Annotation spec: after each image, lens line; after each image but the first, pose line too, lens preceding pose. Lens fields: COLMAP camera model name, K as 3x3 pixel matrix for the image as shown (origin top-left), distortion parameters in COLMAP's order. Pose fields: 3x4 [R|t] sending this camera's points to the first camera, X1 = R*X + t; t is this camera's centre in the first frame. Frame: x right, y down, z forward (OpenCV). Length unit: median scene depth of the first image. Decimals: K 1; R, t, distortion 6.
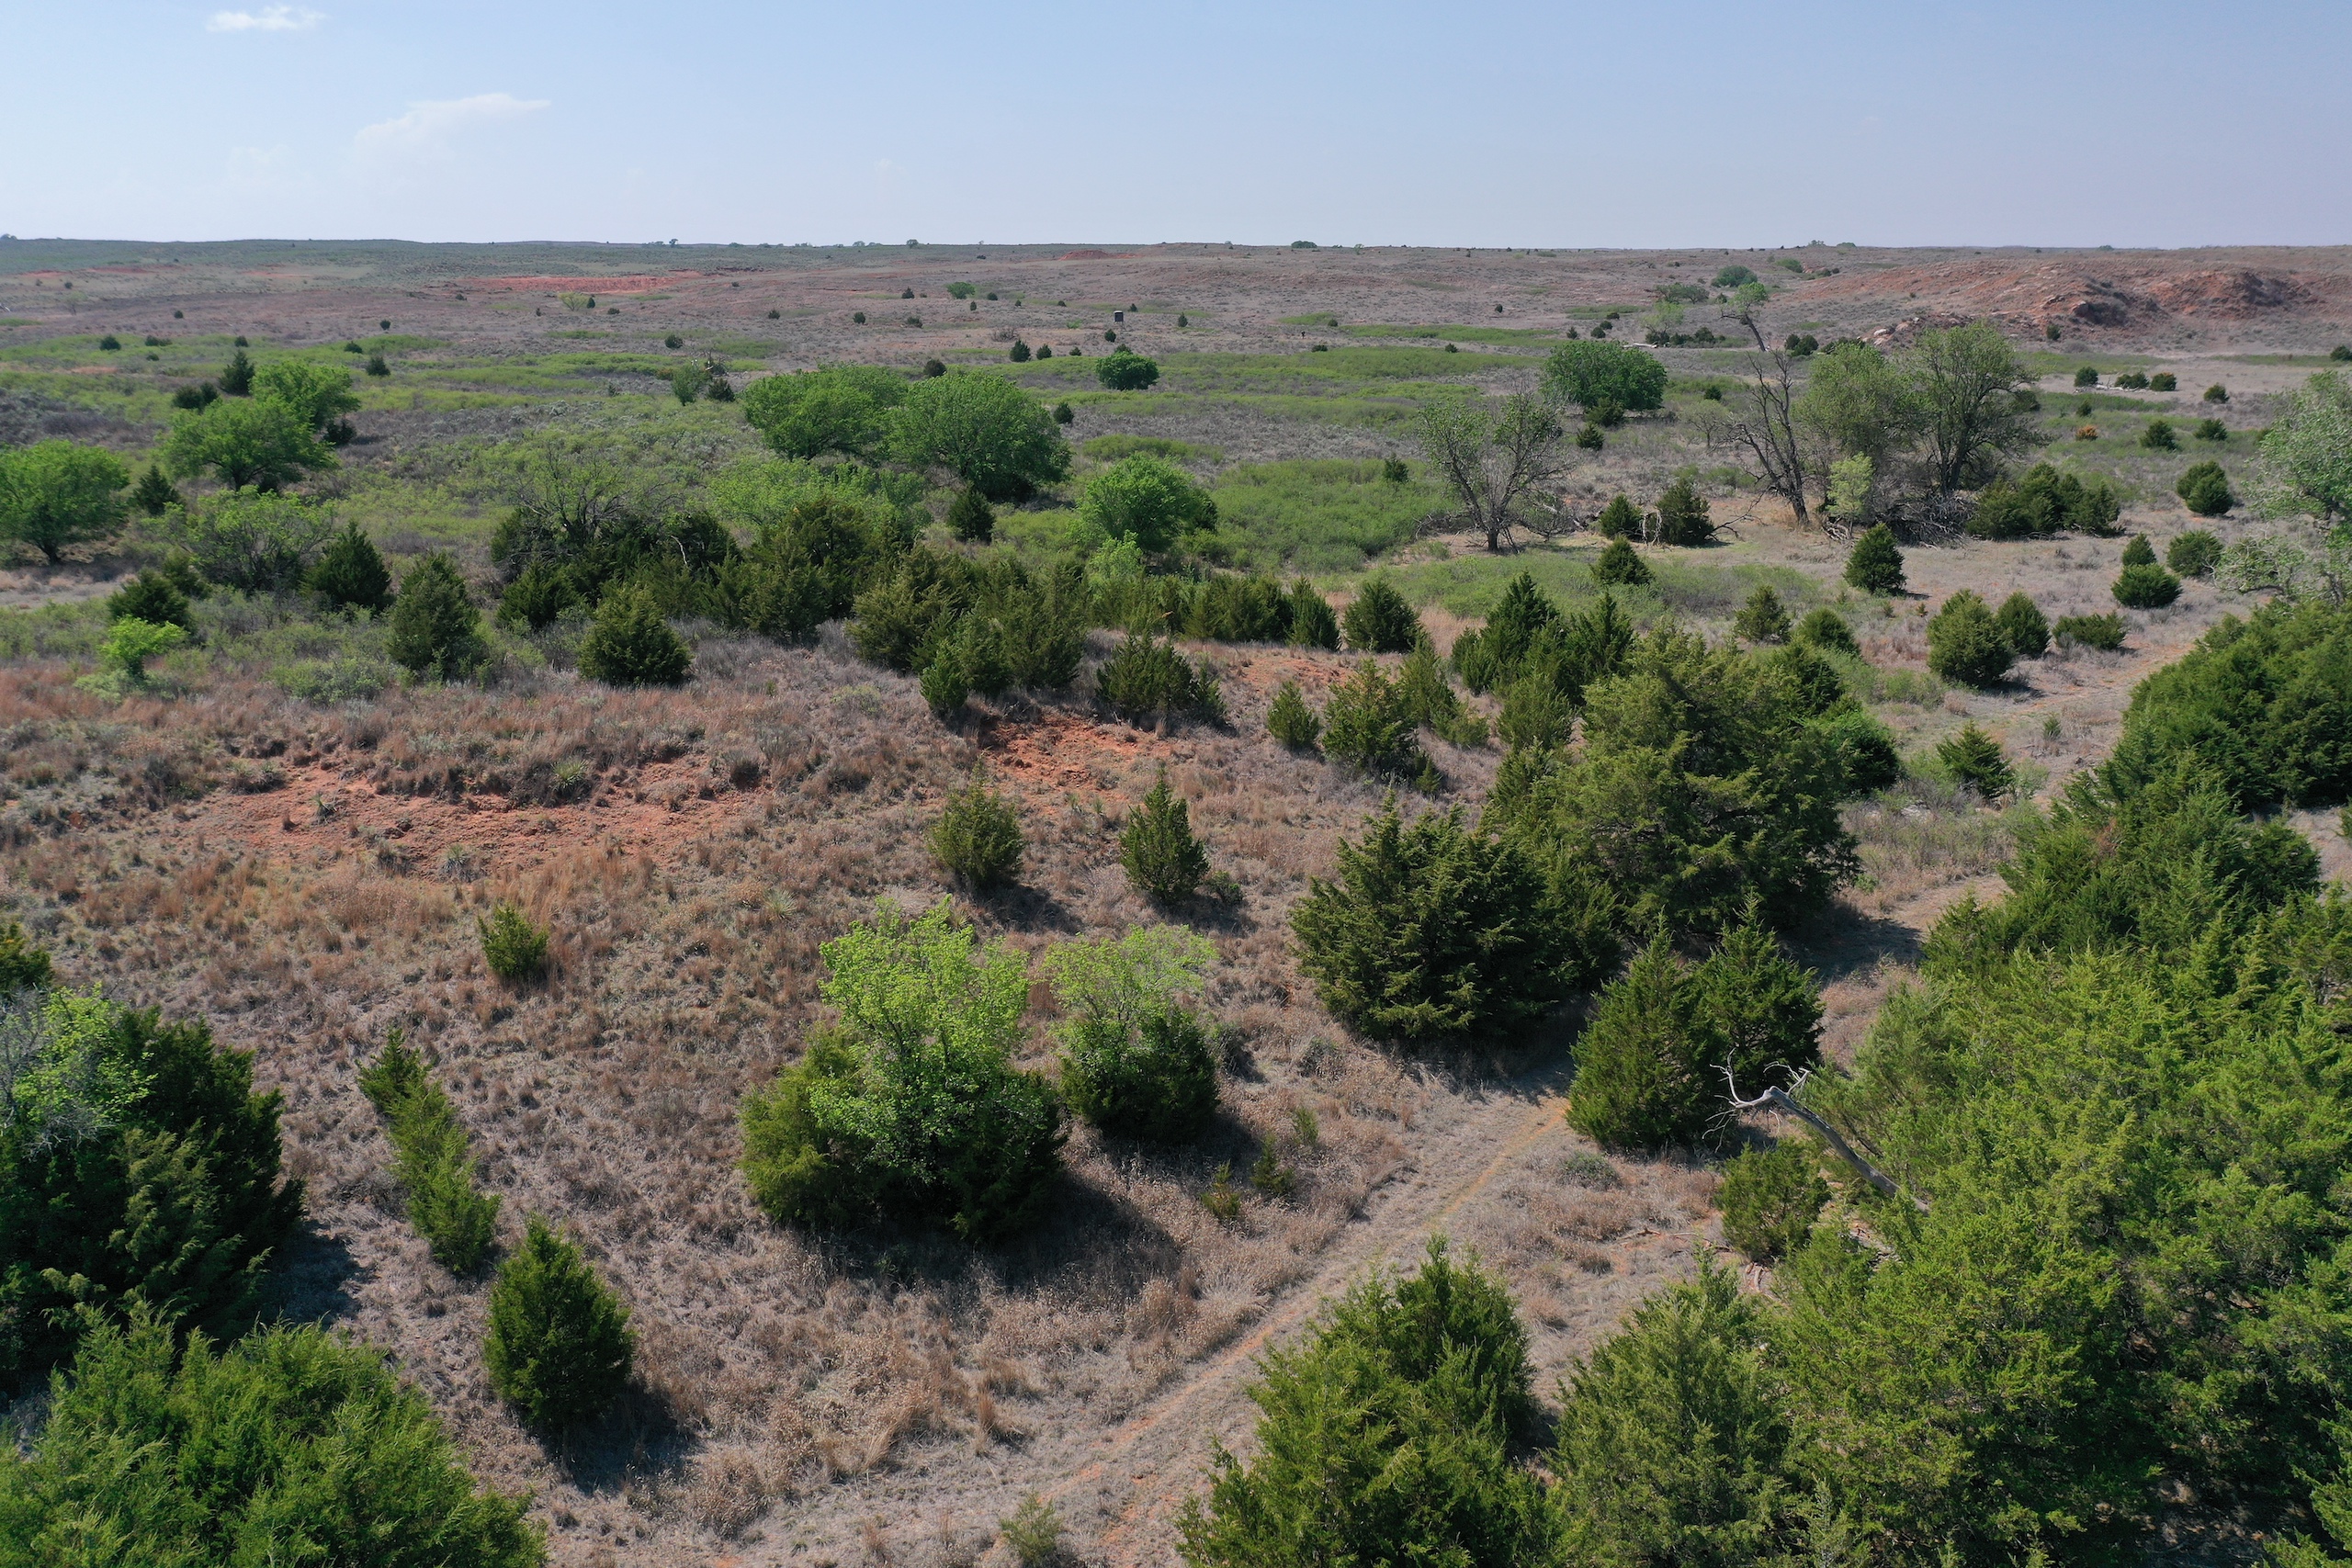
lens RADIAL K [[1848.4, 0, 1176.2], [0, 1848.4, 791.9], [0, 0, 1]] dist [-0.005892, -0.008369]
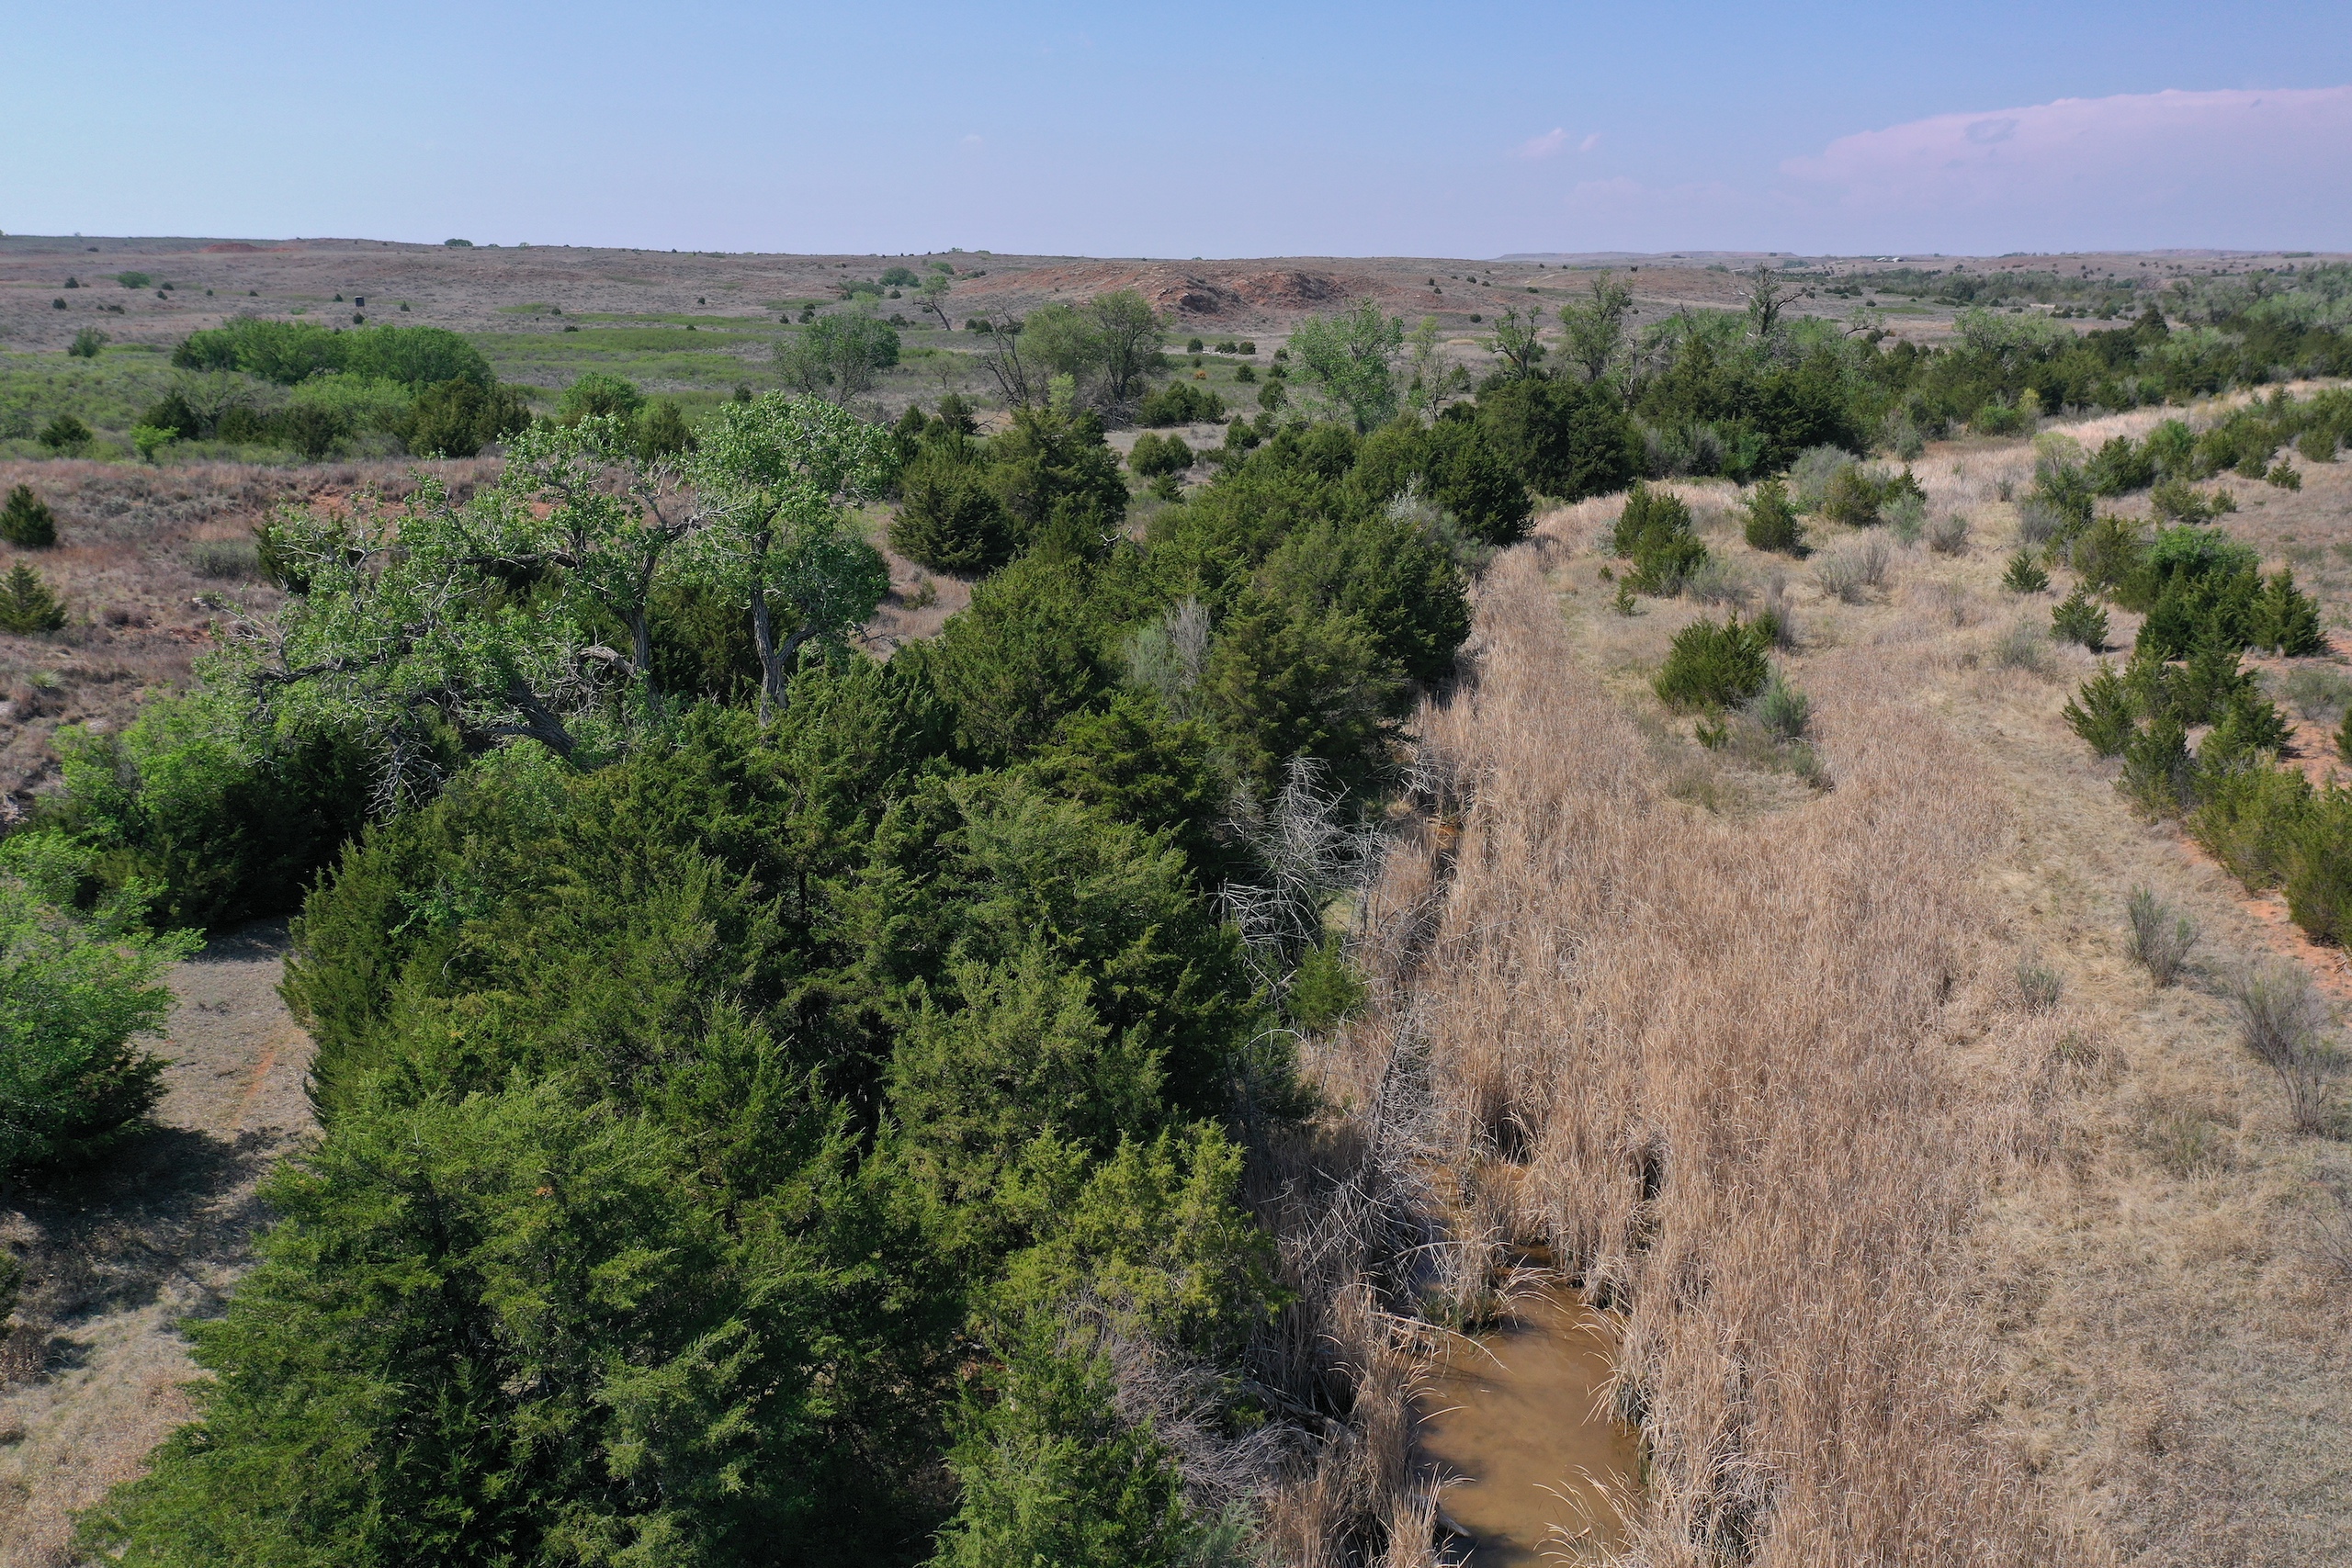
lens RADIAL K [[1848.4, 0, 1168.6], [0, 1848.4, 775.2], [0, 0, 1]] dist [-0.005892, -0.008369]
pose [[0.906296, -0.097615, 0.411216, -0.068154], [0.102358, 0.994692, 0.010531, 0.045104], [-0.410061, 0.032547, 0.911477, -0.131540]]
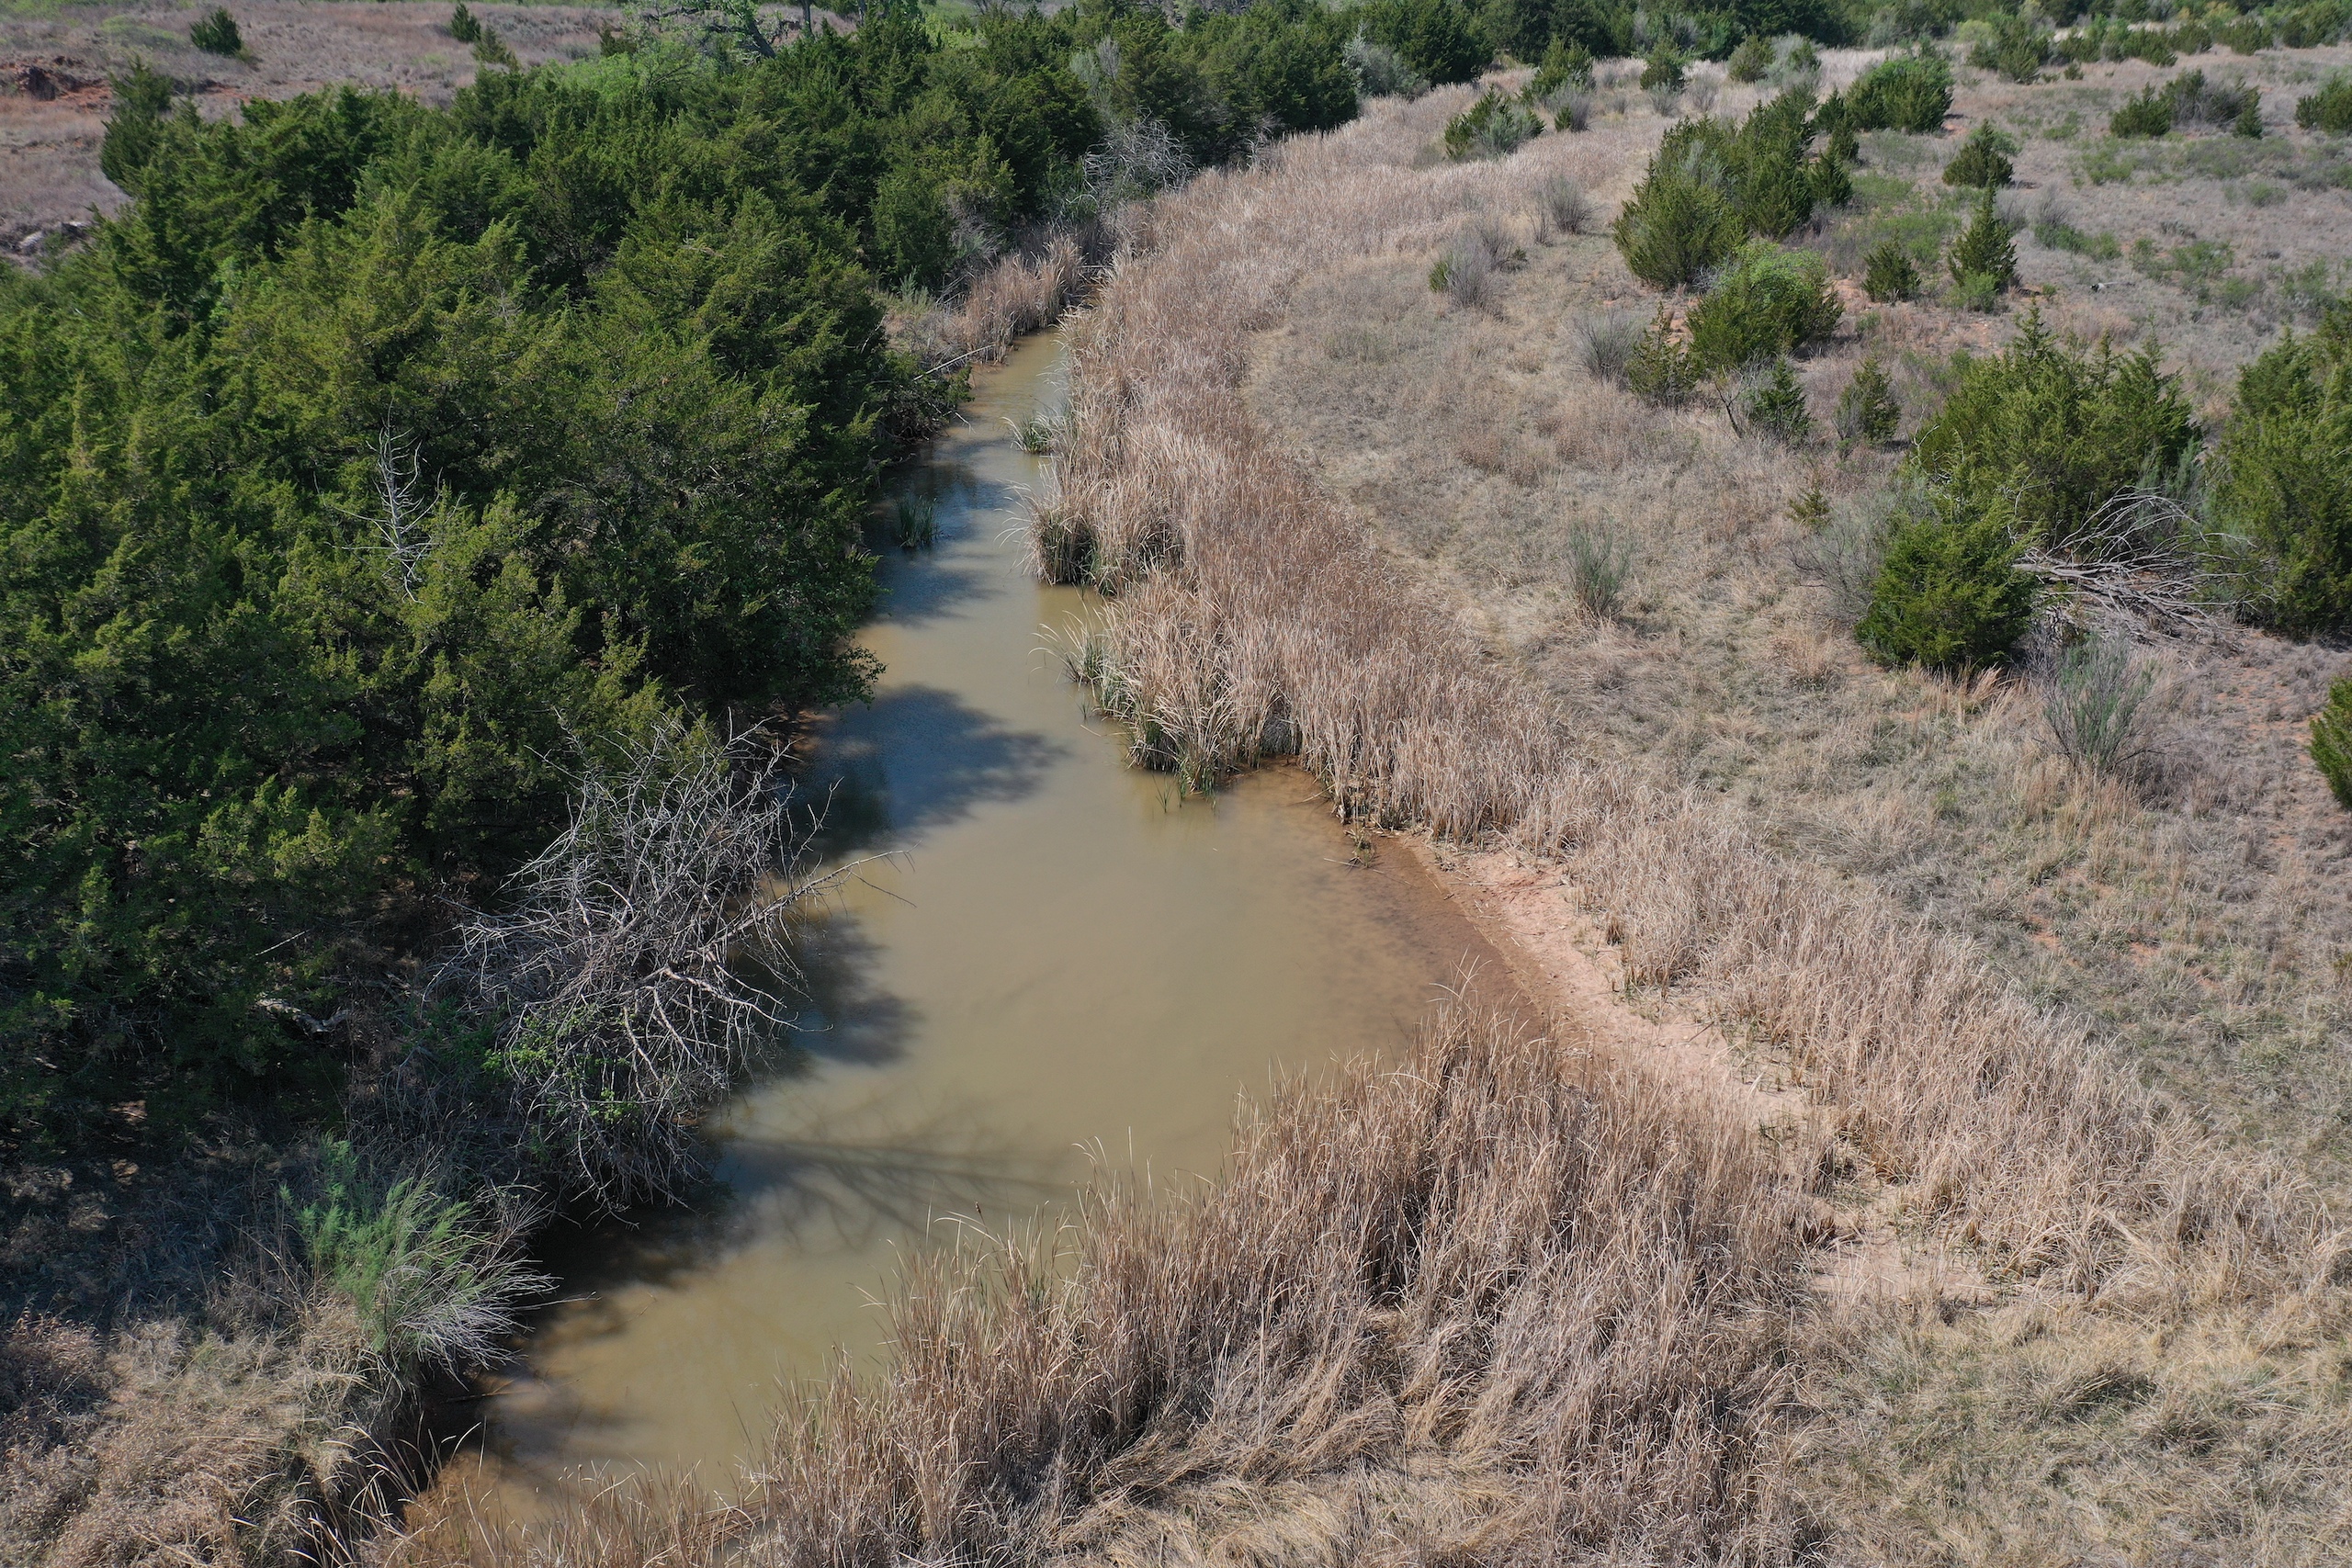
lens RADIAL K [[1848.4, 0, 1174.0], [0, 1848.4, 778.1], [0, 0, 1]] dist [-0.005892, -0.008369]
pose [[0.951484, -0.118917, 0.283790, -0.086274], [0.073769, 0.983562, 0.164814, 0.100017], [-0.298724, -0.135883, 0.944616, -0.282754]]
